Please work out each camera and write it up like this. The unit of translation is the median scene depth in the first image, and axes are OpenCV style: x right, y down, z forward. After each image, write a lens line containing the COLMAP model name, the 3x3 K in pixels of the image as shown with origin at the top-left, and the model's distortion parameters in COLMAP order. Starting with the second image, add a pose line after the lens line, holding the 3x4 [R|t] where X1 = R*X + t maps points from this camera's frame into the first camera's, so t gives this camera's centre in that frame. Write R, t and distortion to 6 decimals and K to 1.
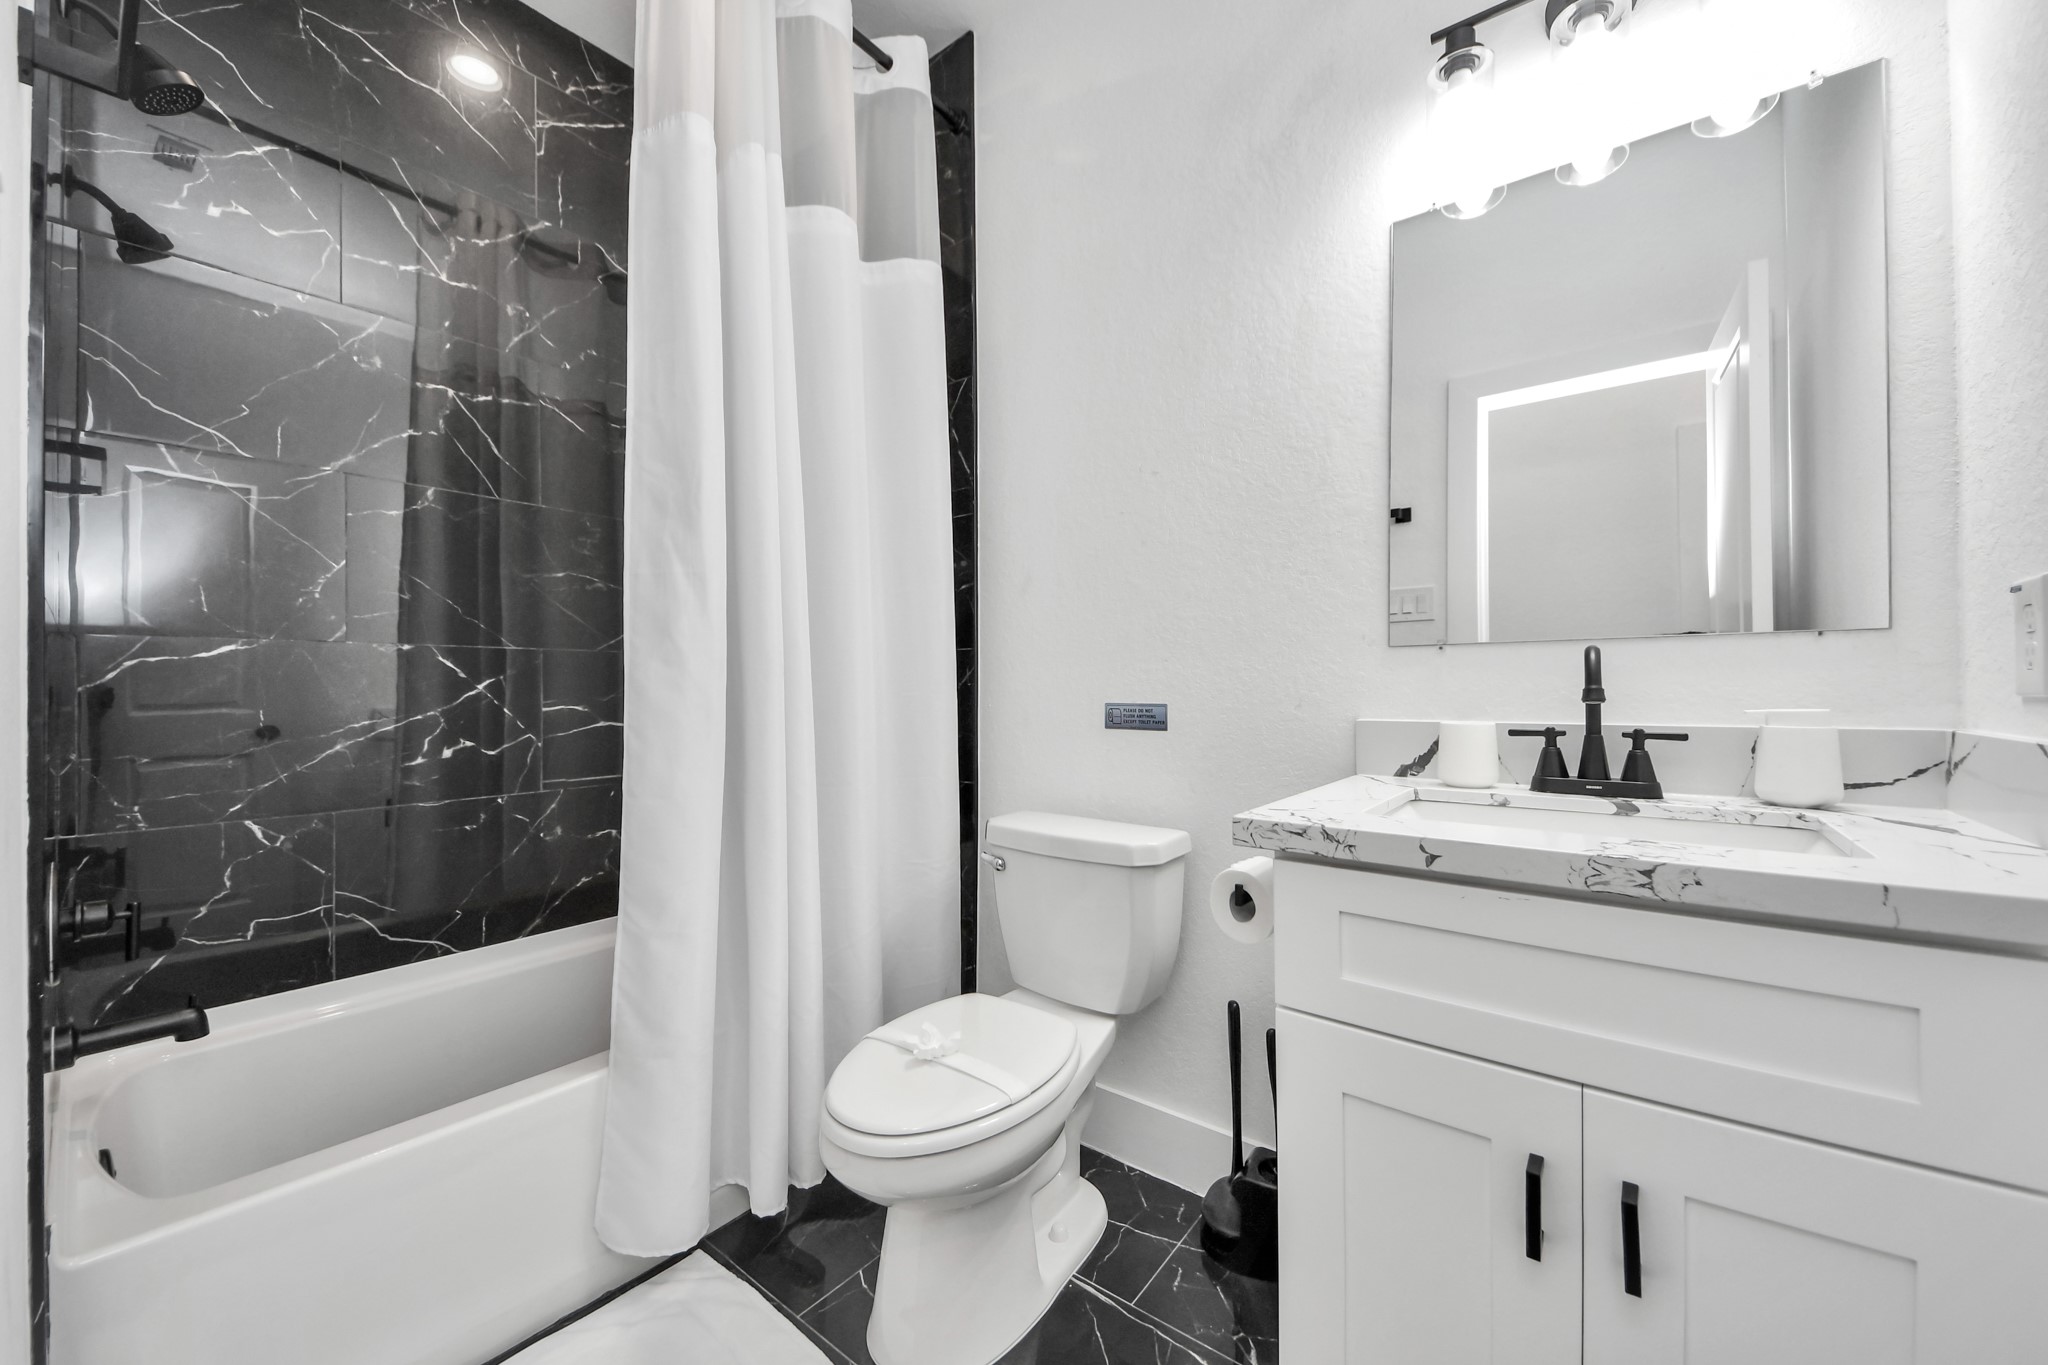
lens RADIAL K [[750.6, 0, 1025.6], [0, 750.6, 688.0], [0, 0, 1]] dist [0.001784, 0.000004]
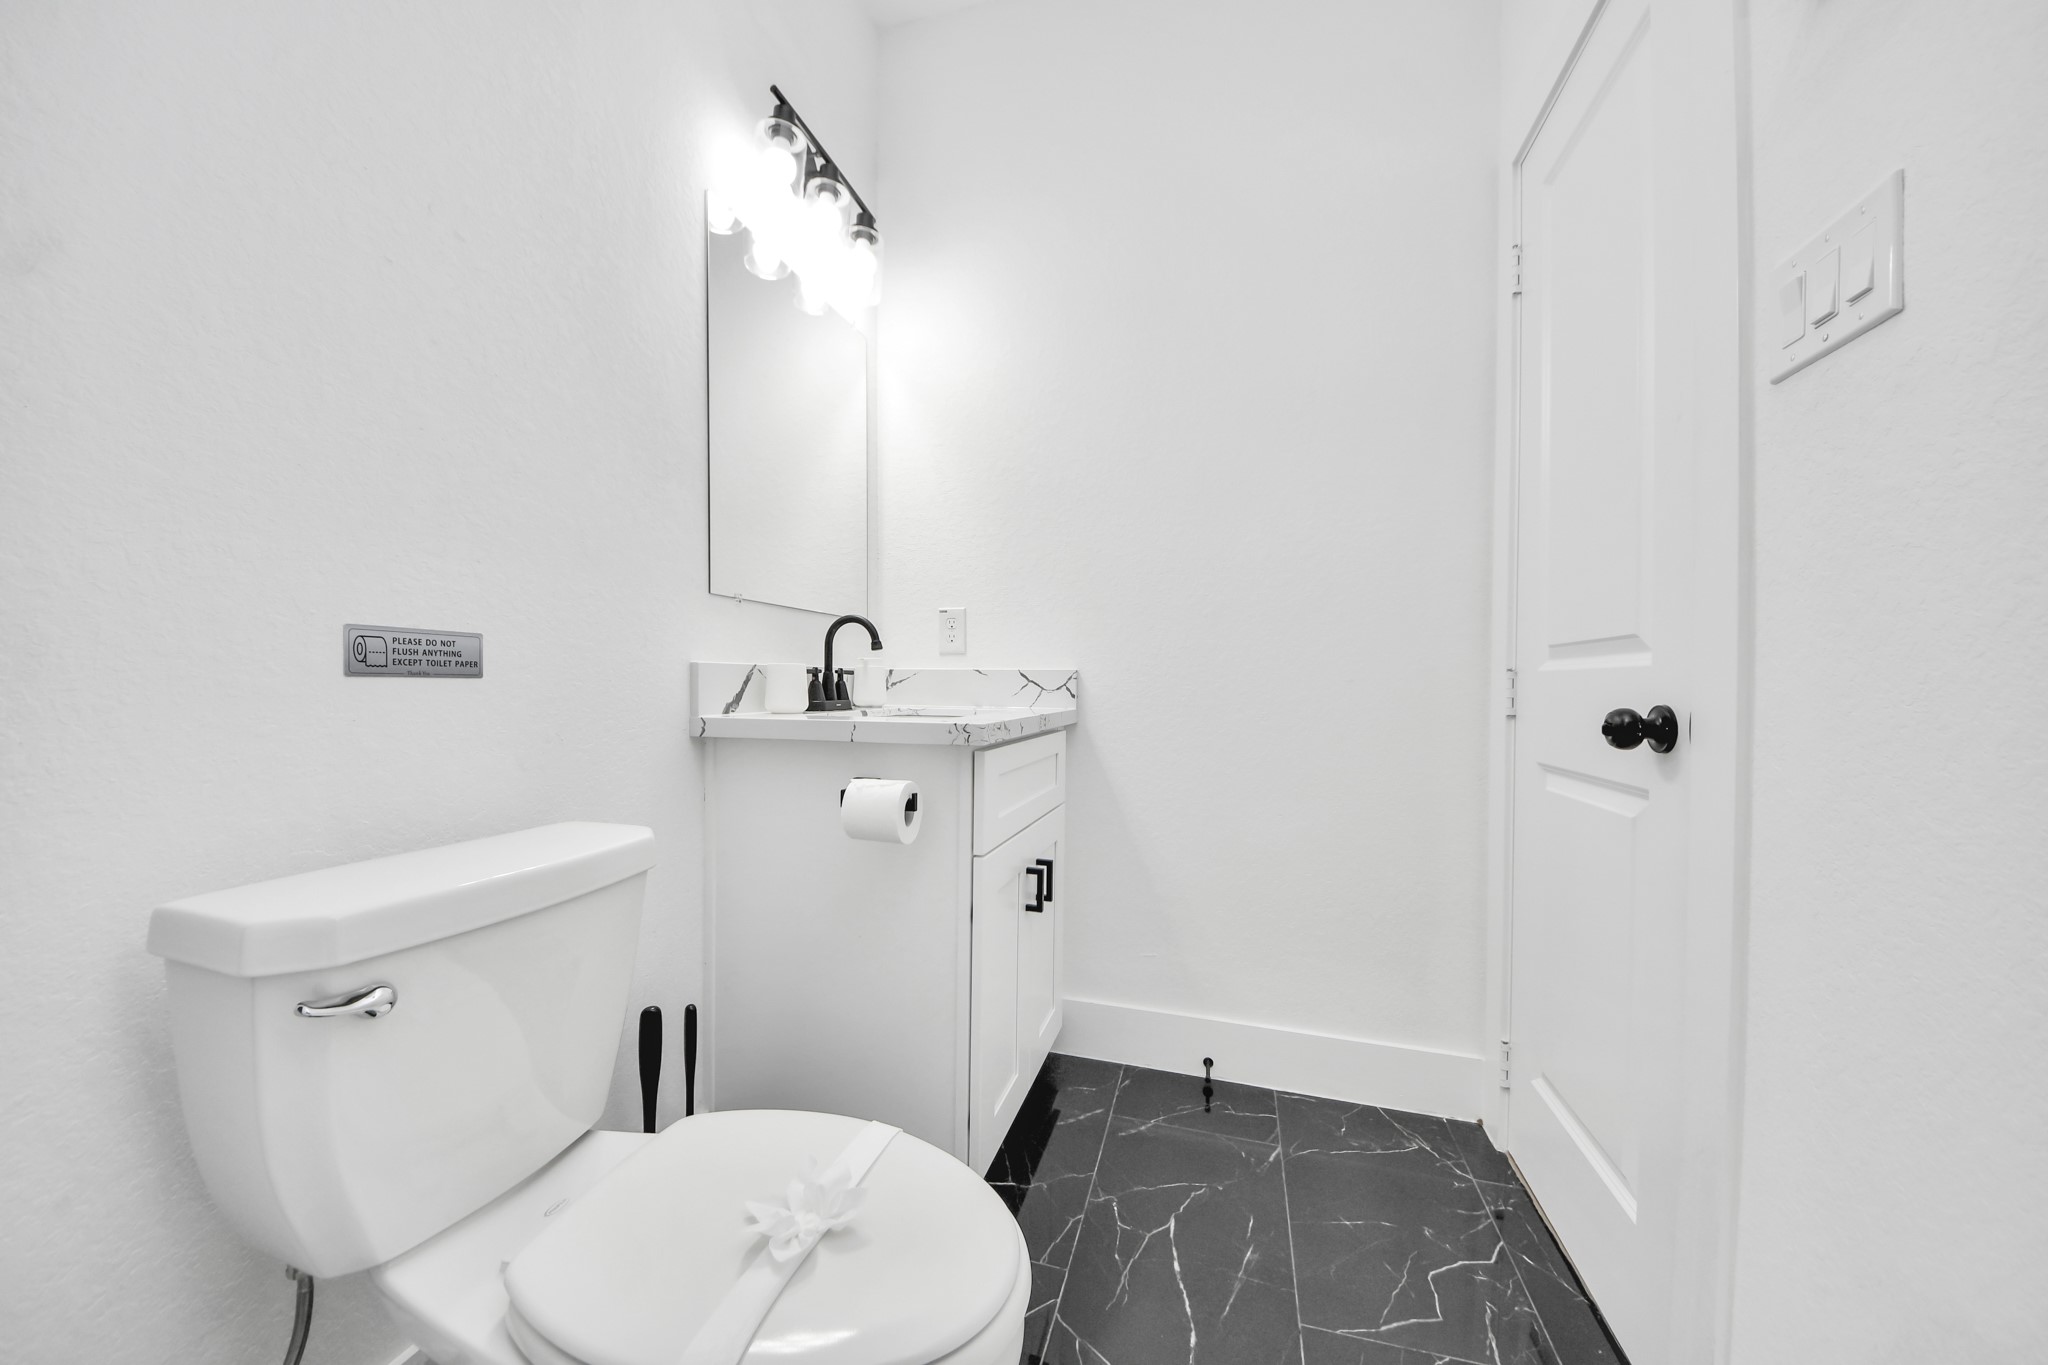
lens RADIAL K [[750.6, 0, 1025.6], [0, 750.6, 688.0], [0, 0, 1]] dist [0.001784, 0.000004]
pose [[-0.386751, -0.003935, 0.922176, -0.540300], [-0.005875, 0.999981, 0.001802, 0.061022], [-0.922165, -0.004721, -0.386767, 0.819274]]
